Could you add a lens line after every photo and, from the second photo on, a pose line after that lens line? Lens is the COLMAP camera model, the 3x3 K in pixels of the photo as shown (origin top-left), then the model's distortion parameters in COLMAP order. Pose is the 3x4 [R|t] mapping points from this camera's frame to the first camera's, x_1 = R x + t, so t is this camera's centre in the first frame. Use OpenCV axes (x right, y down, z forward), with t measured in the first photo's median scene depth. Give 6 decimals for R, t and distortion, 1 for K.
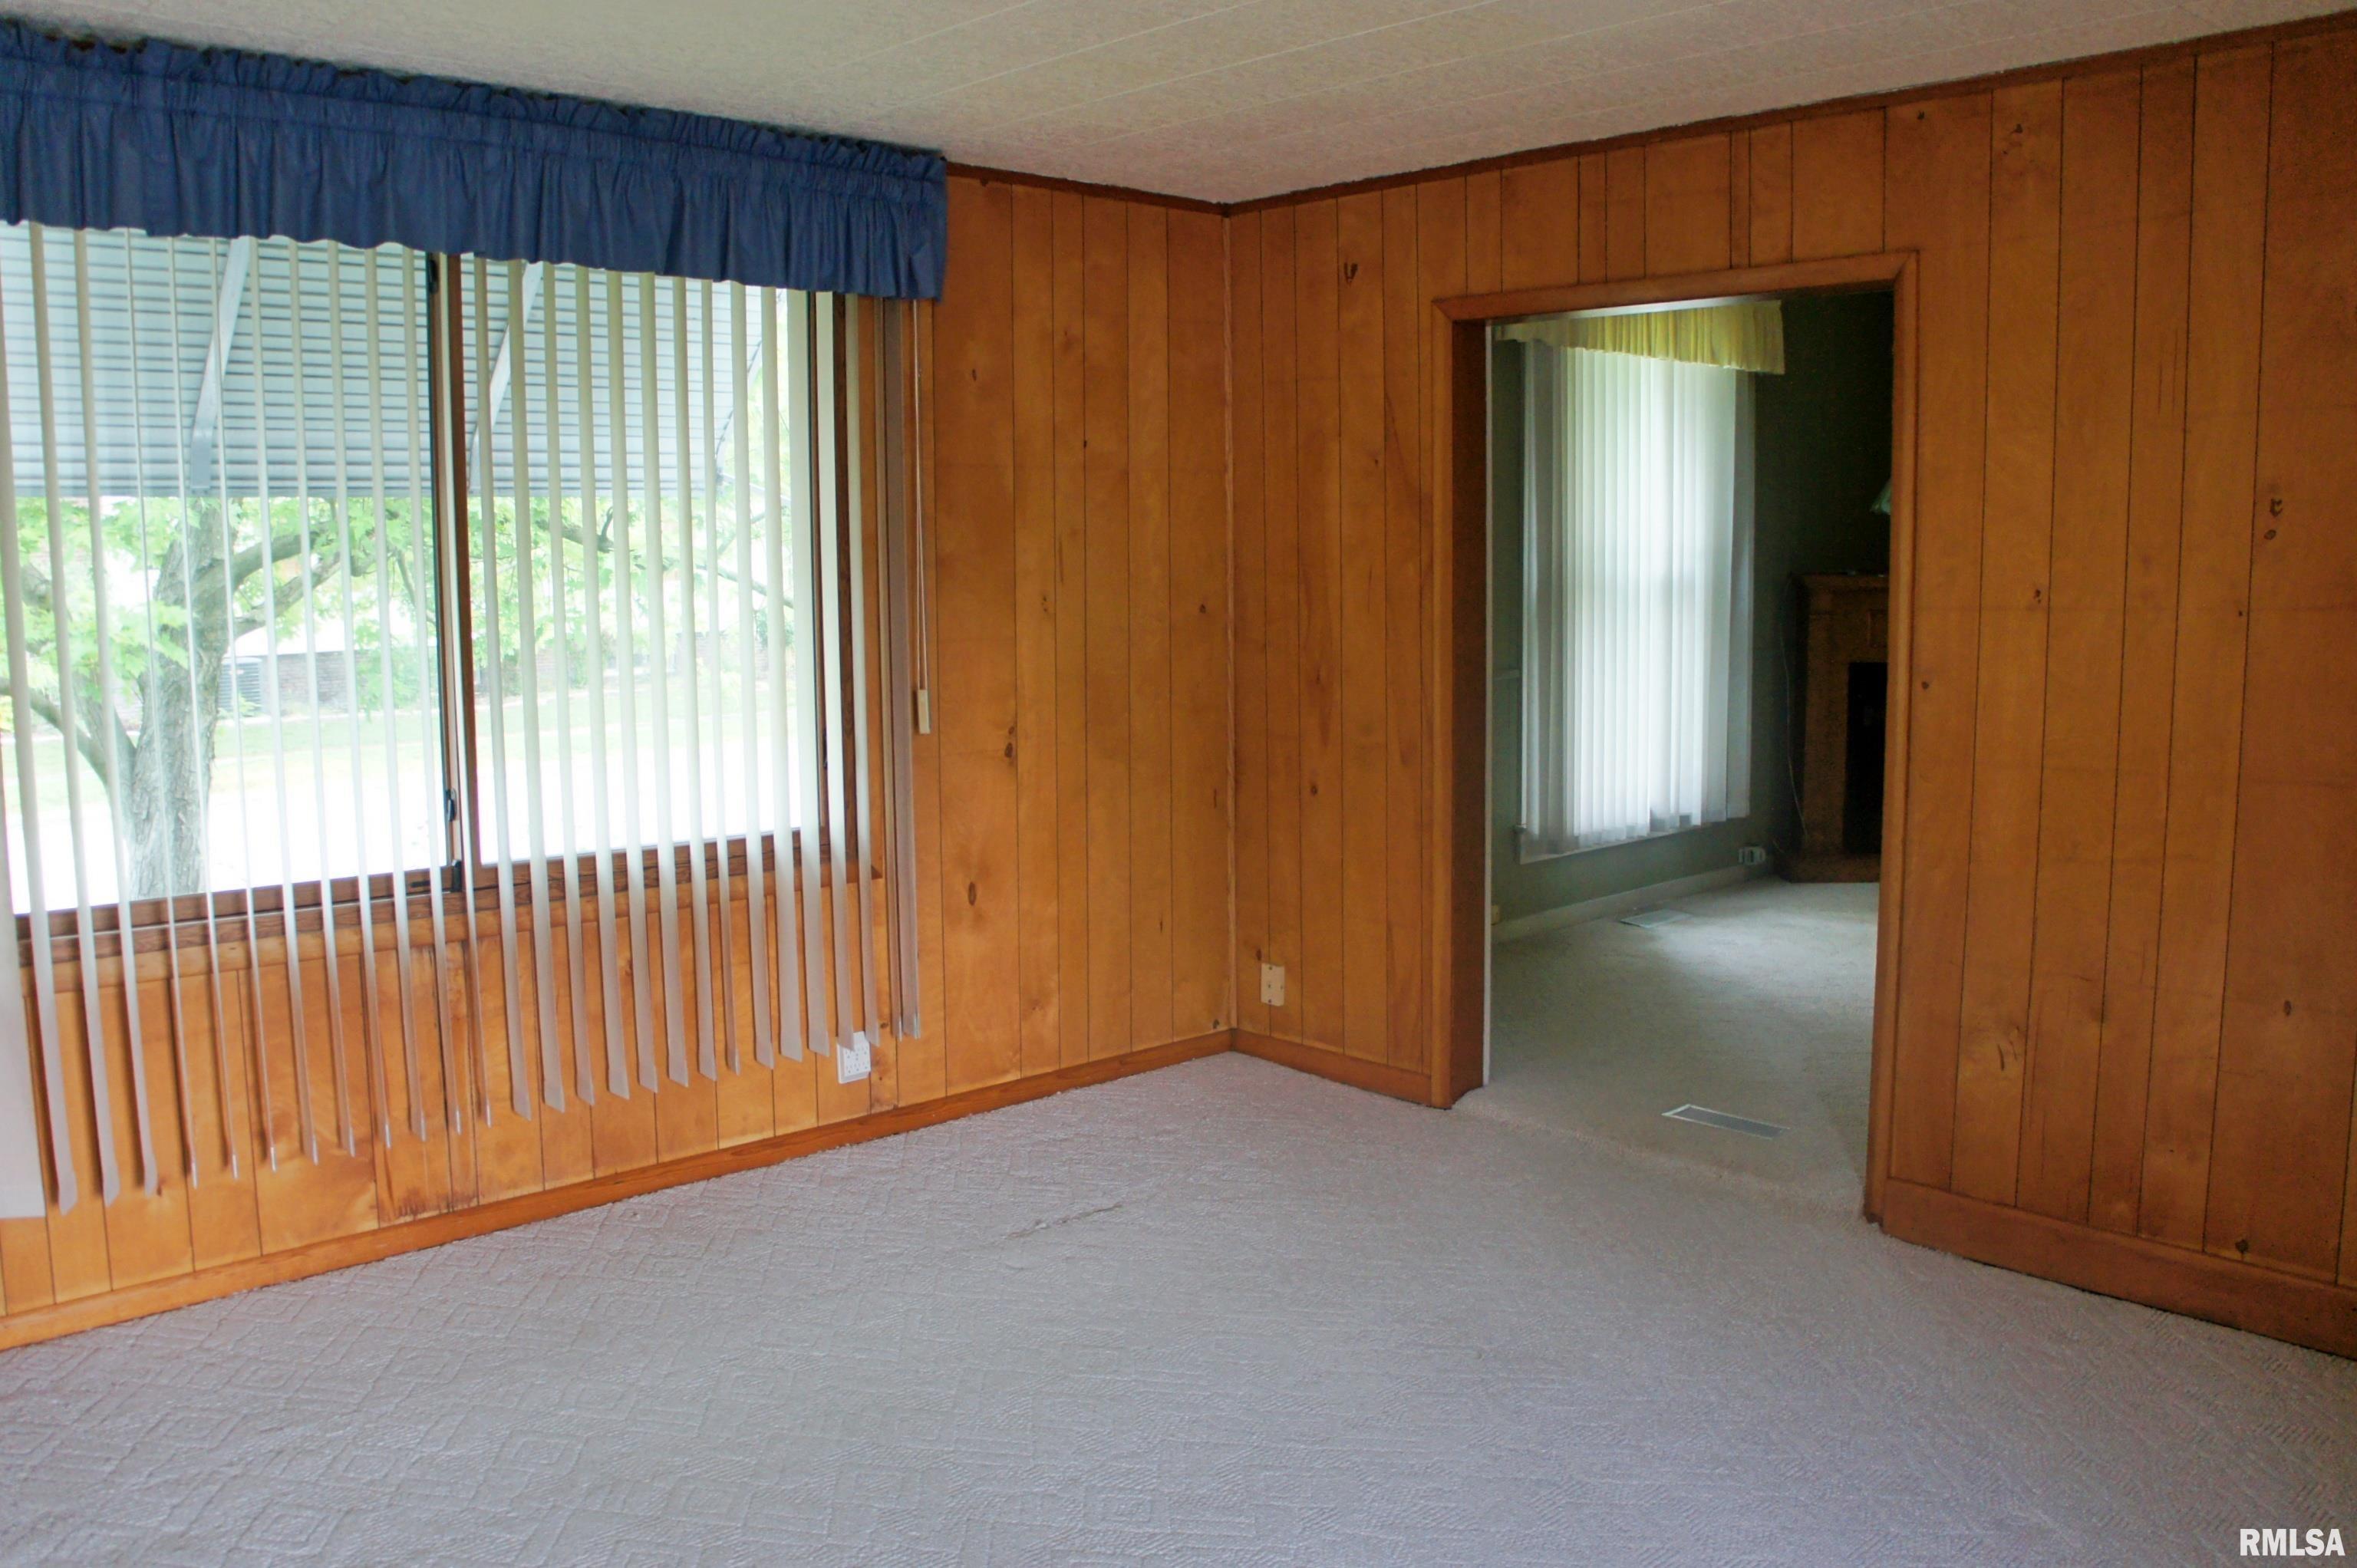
lens RADIAL K [[2023.5, 0, 1182.8], [0, 2023.5, 785.1], [0, 0, 1]] dist [-0.190184, 0.153790]
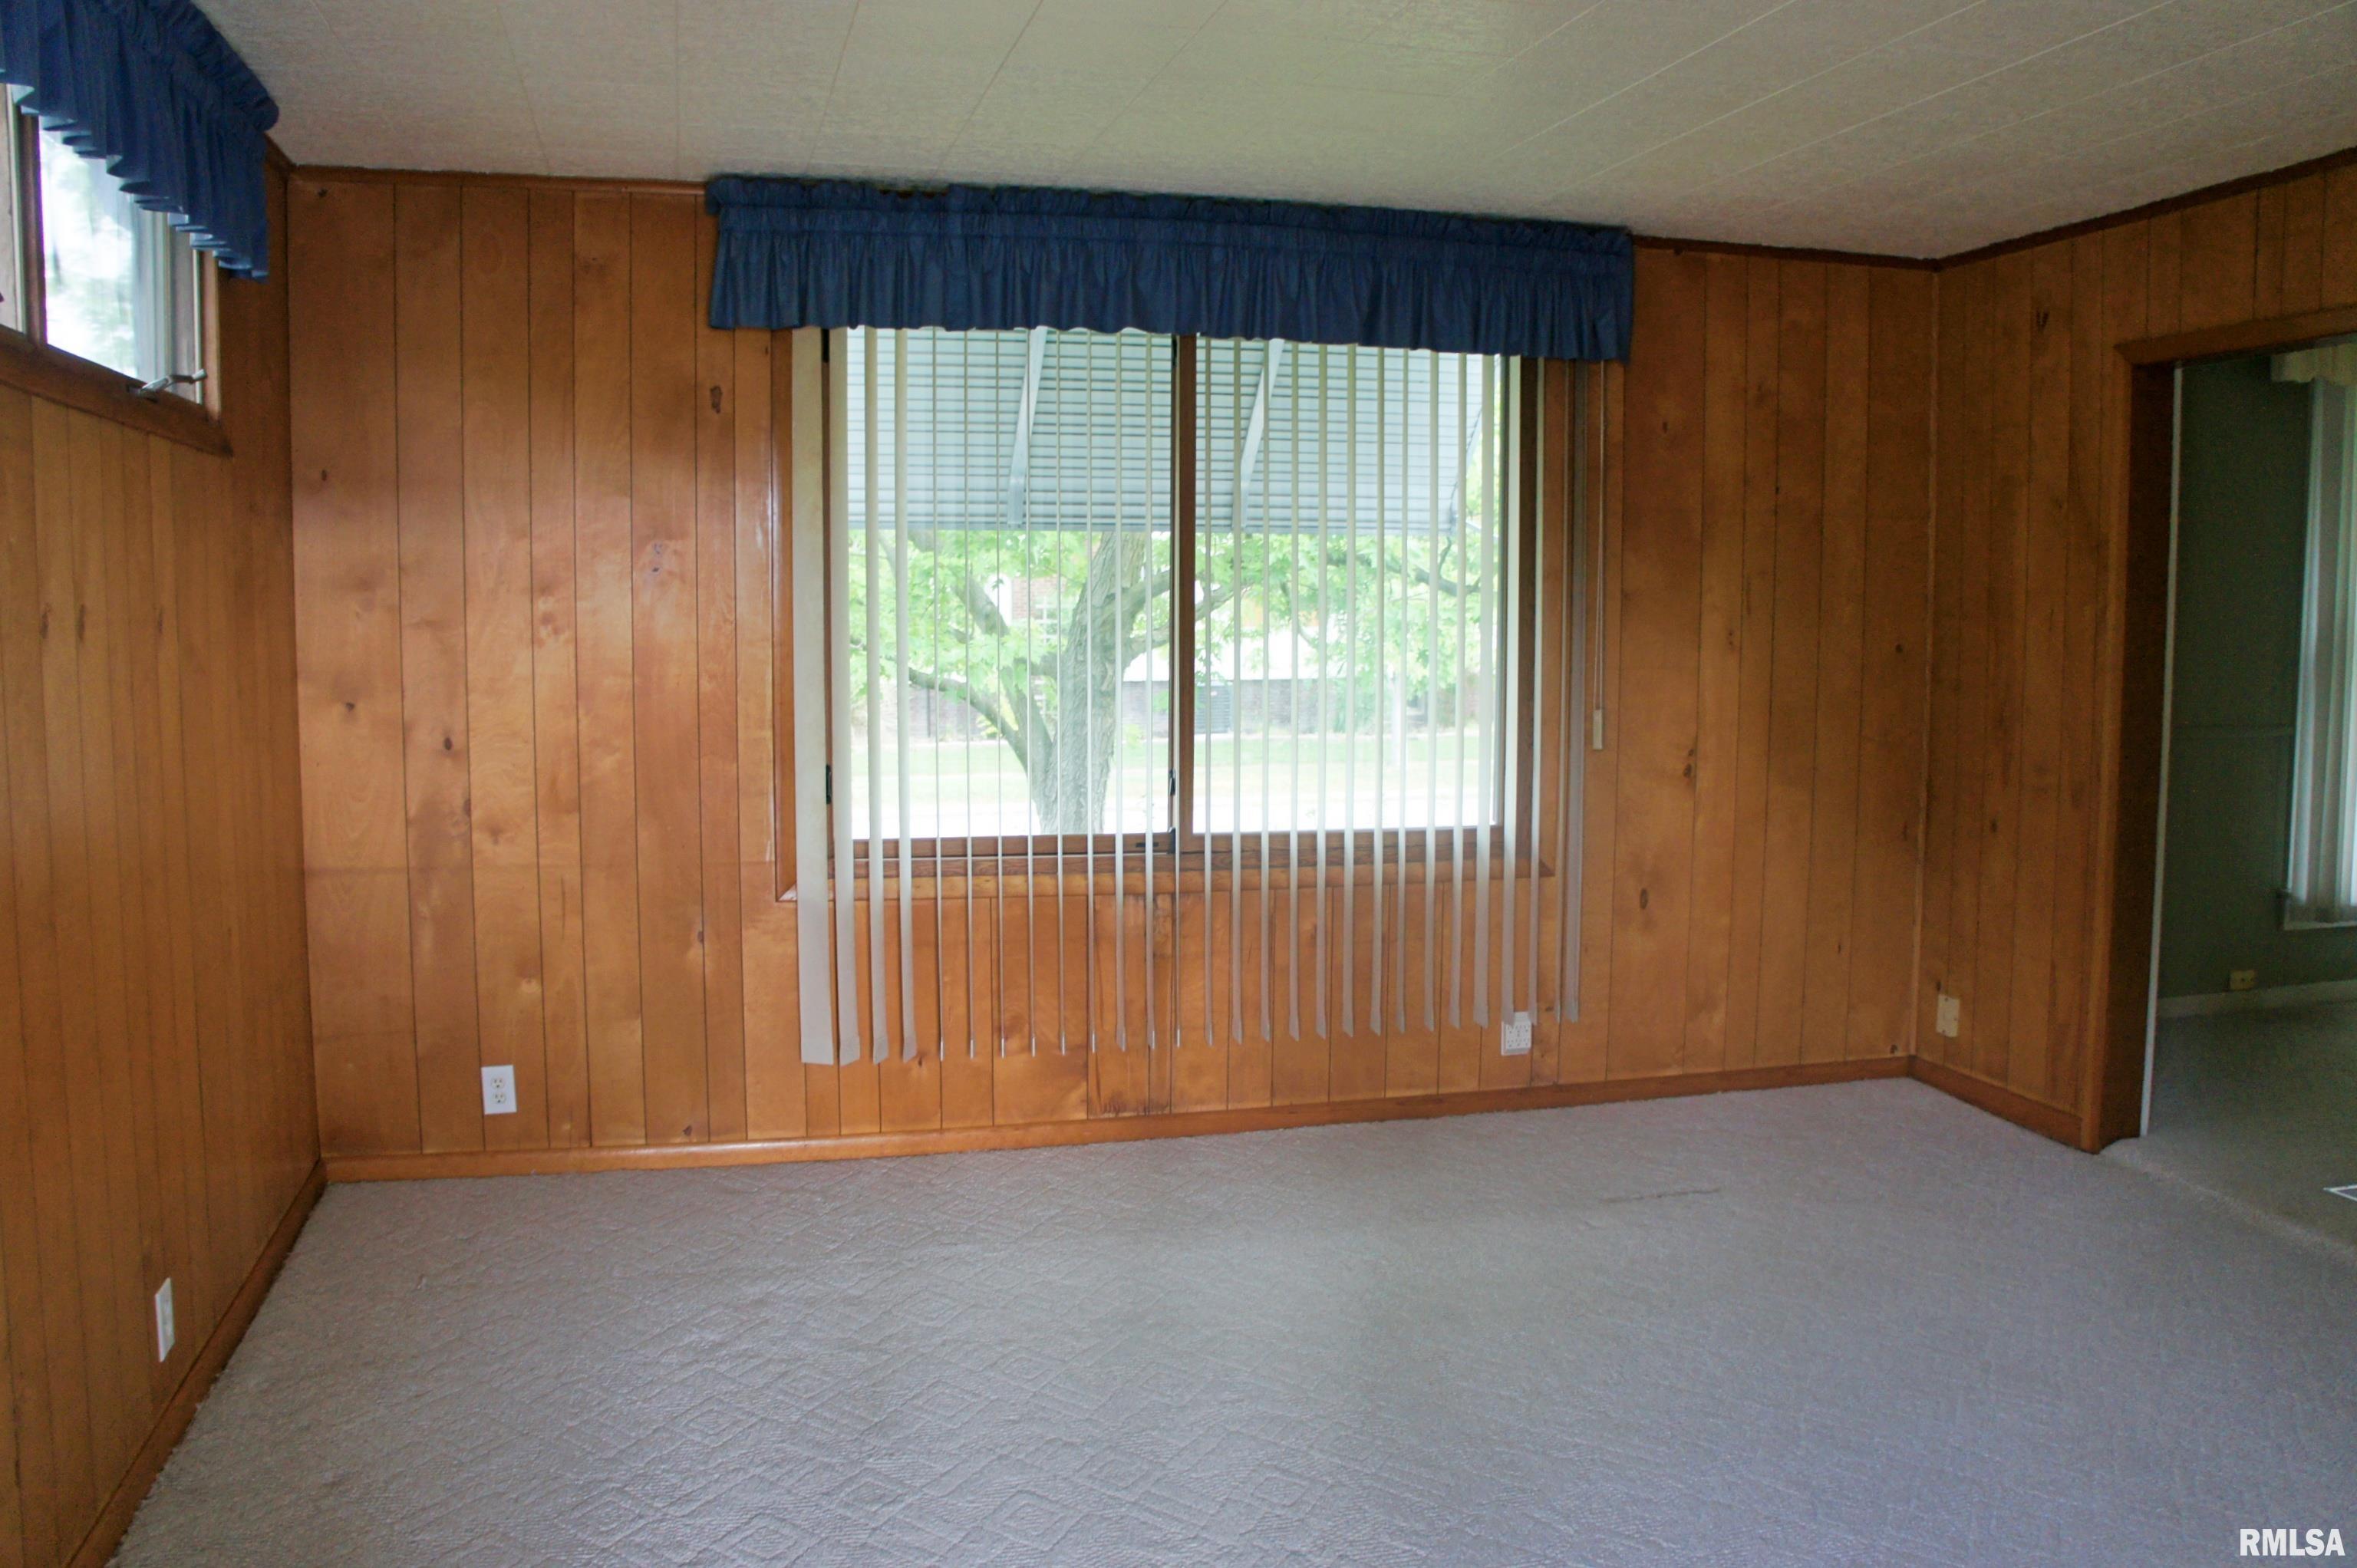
lens RADIAL K [[2023.5, 0, 1208.1], [0, 2023.5, 809.3], [0, 0, 1]] dist [-0.190184, 0.153790]
pose [[0.869089, 0.058860, -0.491141, 0.231984], [-0.067016, 0.997751, 0.000987, 0.020756], [0.490095, 0.032056, 0.871079, -0.069950]]
